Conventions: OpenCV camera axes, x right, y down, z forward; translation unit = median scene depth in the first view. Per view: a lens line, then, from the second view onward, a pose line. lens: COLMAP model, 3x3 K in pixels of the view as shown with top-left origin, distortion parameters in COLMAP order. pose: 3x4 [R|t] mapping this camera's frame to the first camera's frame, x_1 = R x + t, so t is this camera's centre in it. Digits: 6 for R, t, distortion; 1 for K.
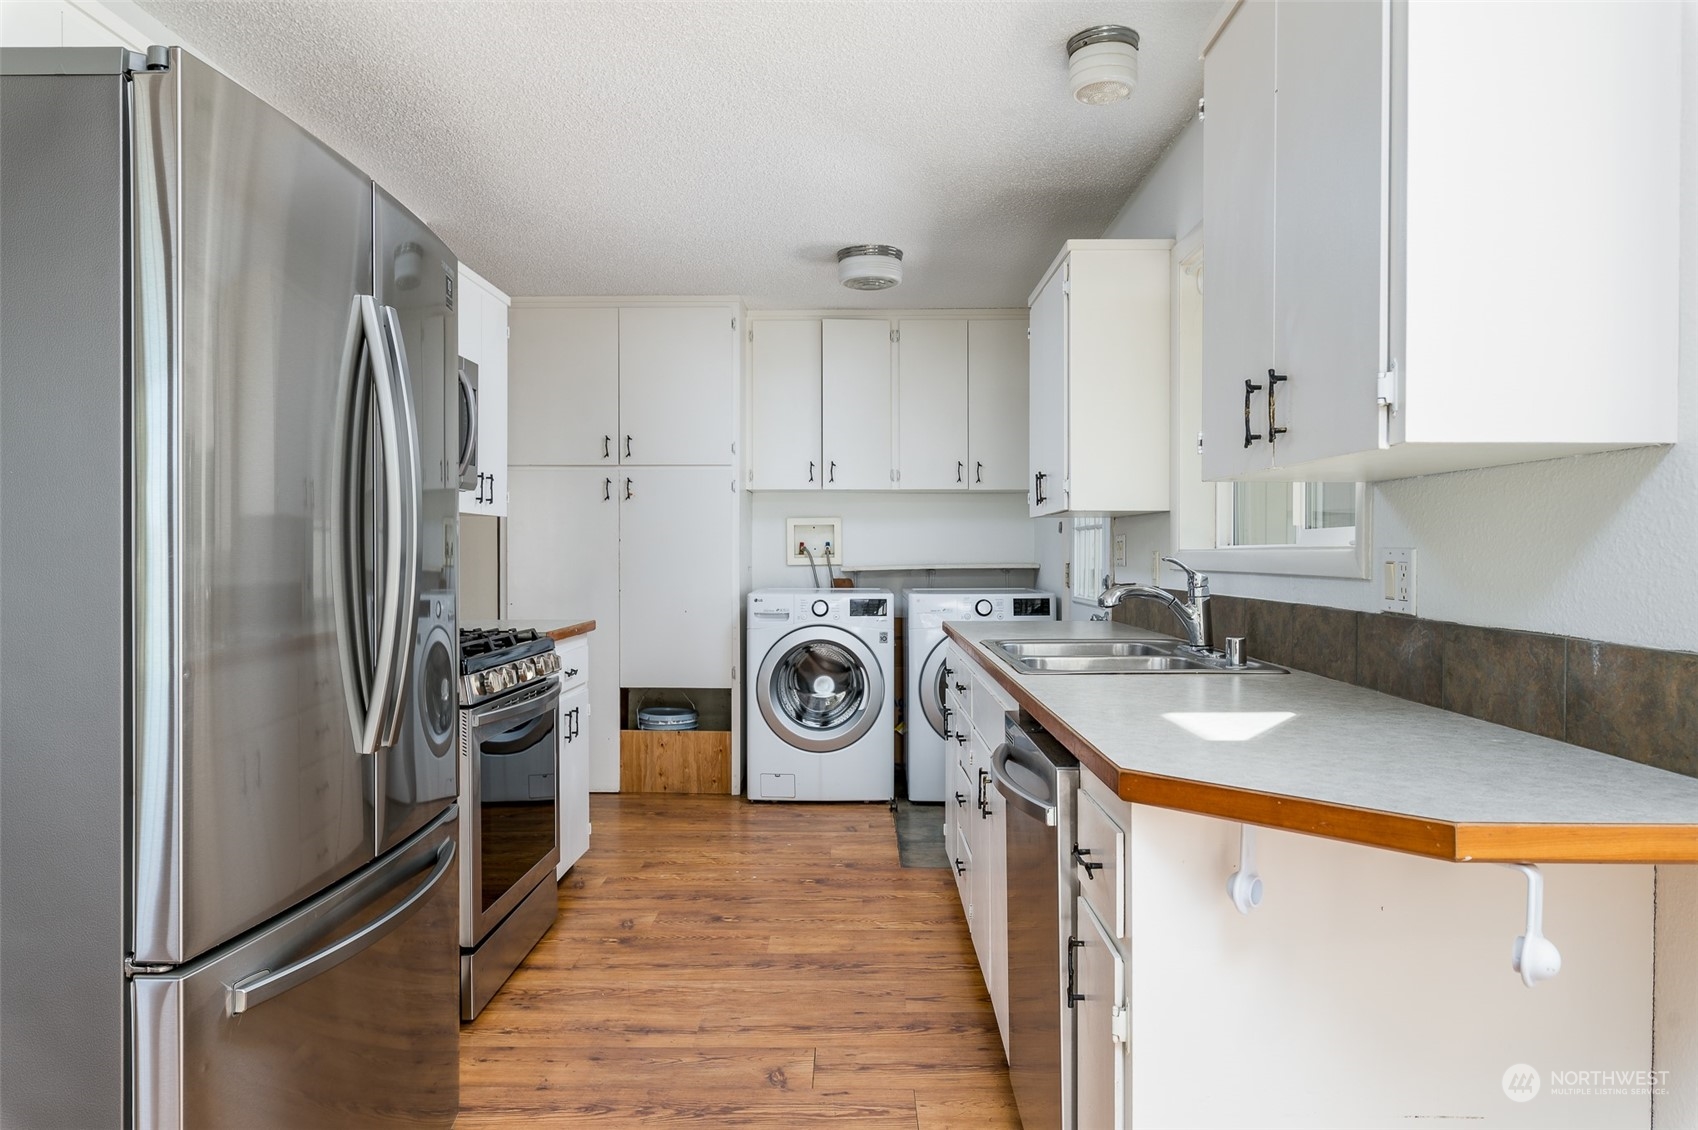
lens RADIAL K [[1077.5, 0, 849.8], [0, 1077.5, 560.9], [0, 0, 1]] dist [-0.000634, -0.000499]
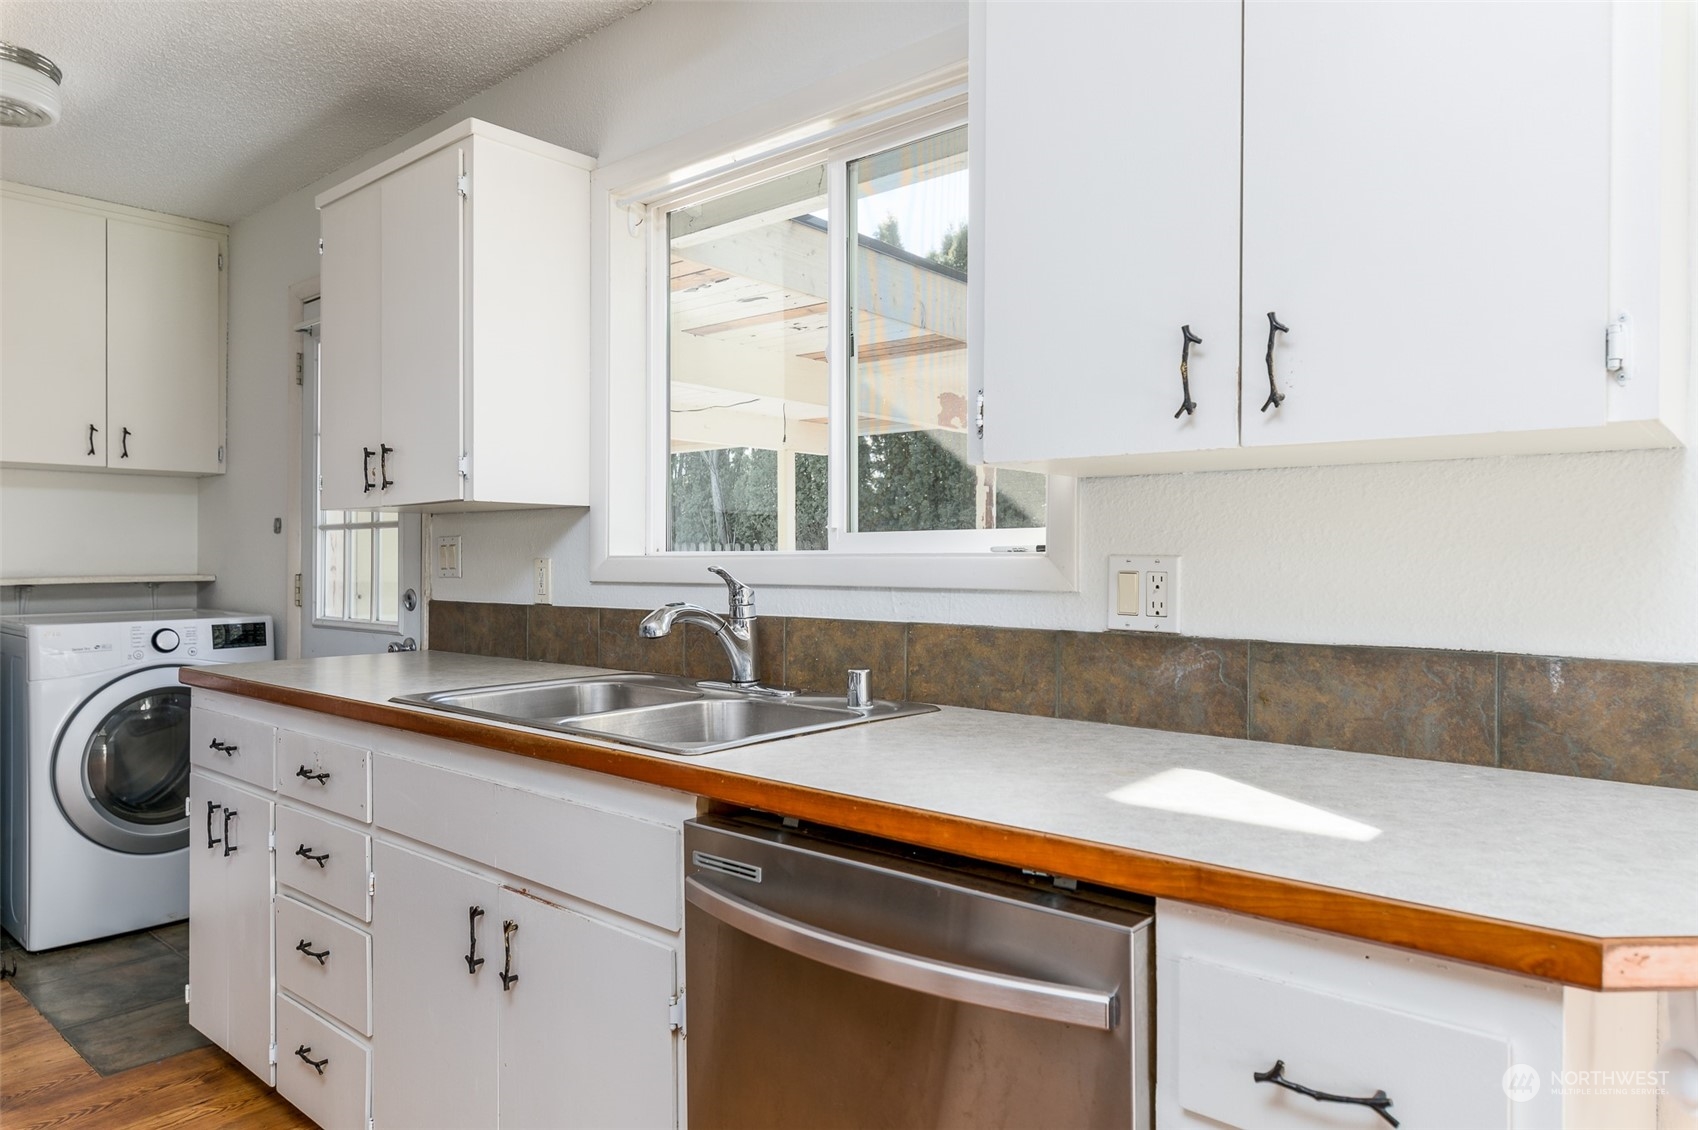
lens RADIAL K [[1068.7, 0, 856.1], [0, 1068.7, 568.1], [0, 0, 1]] dist [0.001101, -0.000090]
pose [[0.650915, -0.004919, 0.759134, -0.257184], [0.004921, 0.999985, 0.002260, -0.004659], [-0.759134, 0.002265, 0.650930, 0.545577]]
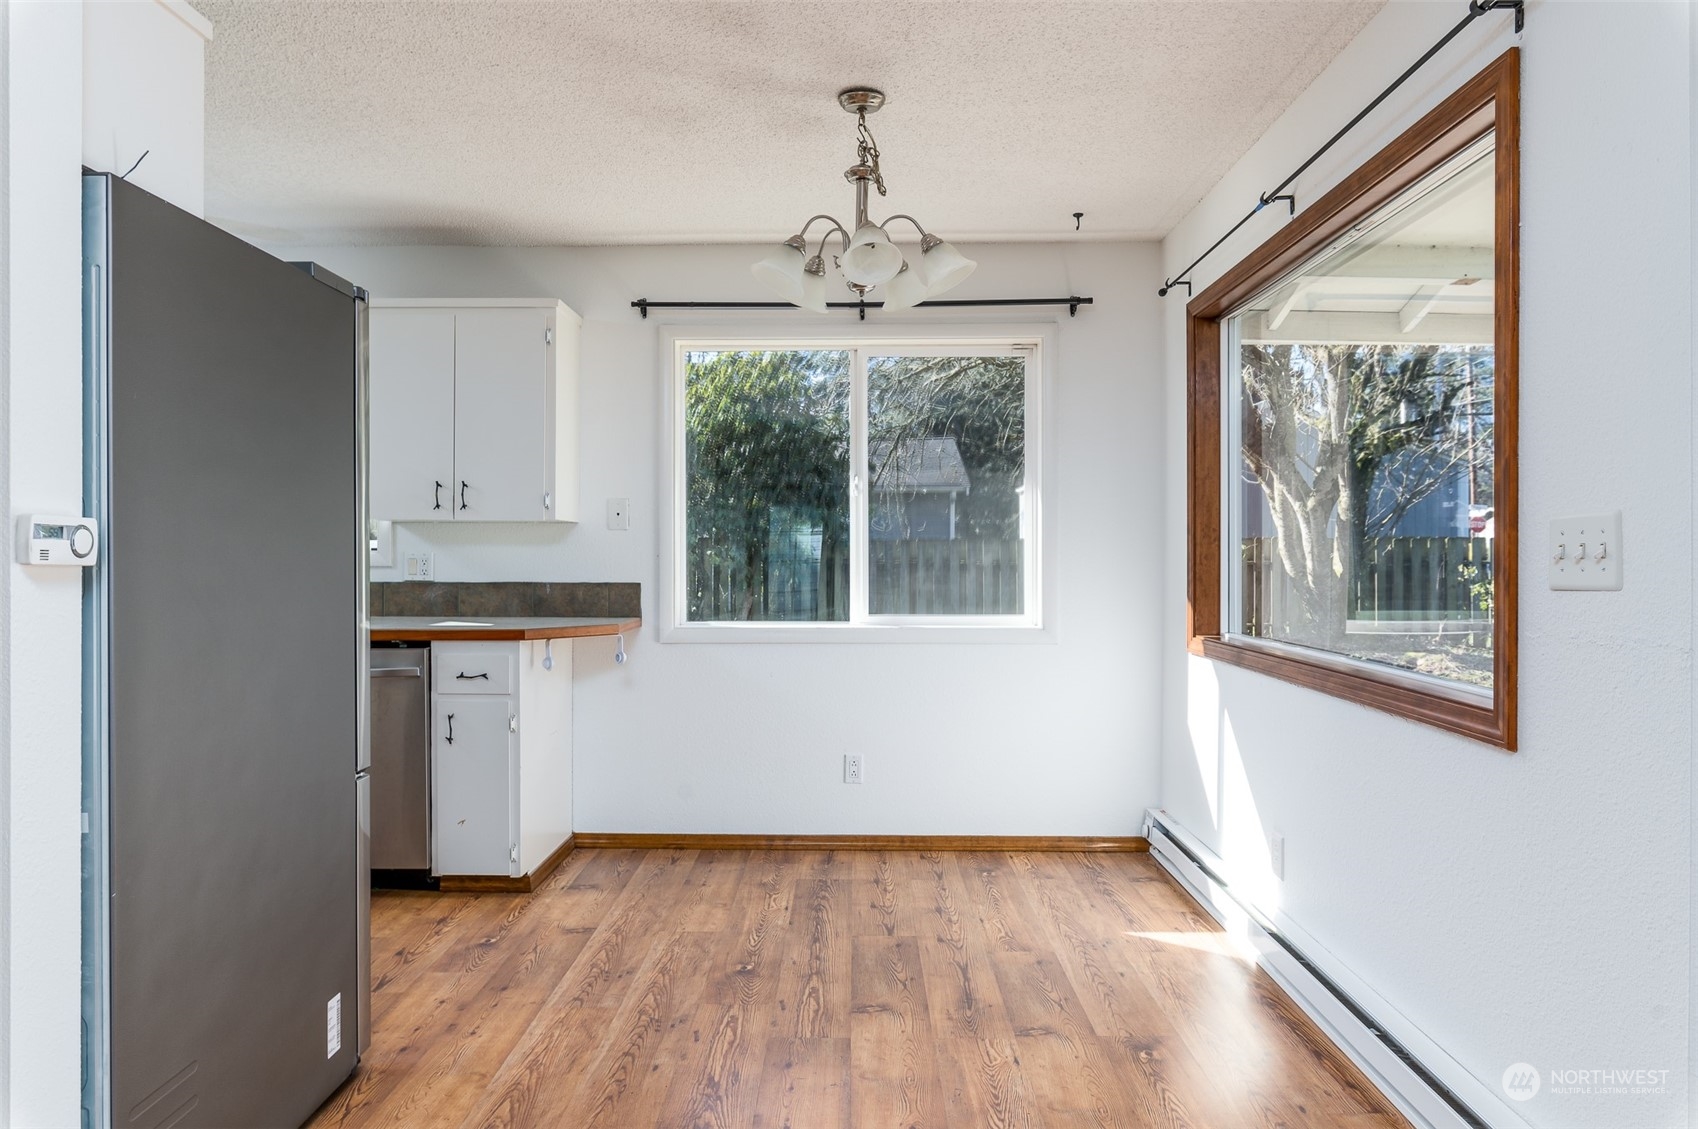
lens RADIAL K [[1068.7, 0, 856.1], [0, 1068.7, 567.6], [0, 0, 1]] dist [0.001101, -0.000090]
pose [[0.016030, -0.006929, 0.999848, -1.557480], [0.004026, 0.999968, 0.006865, 0.007589], [-0.999863, 0.003915, 0.016057, 0.025052]]
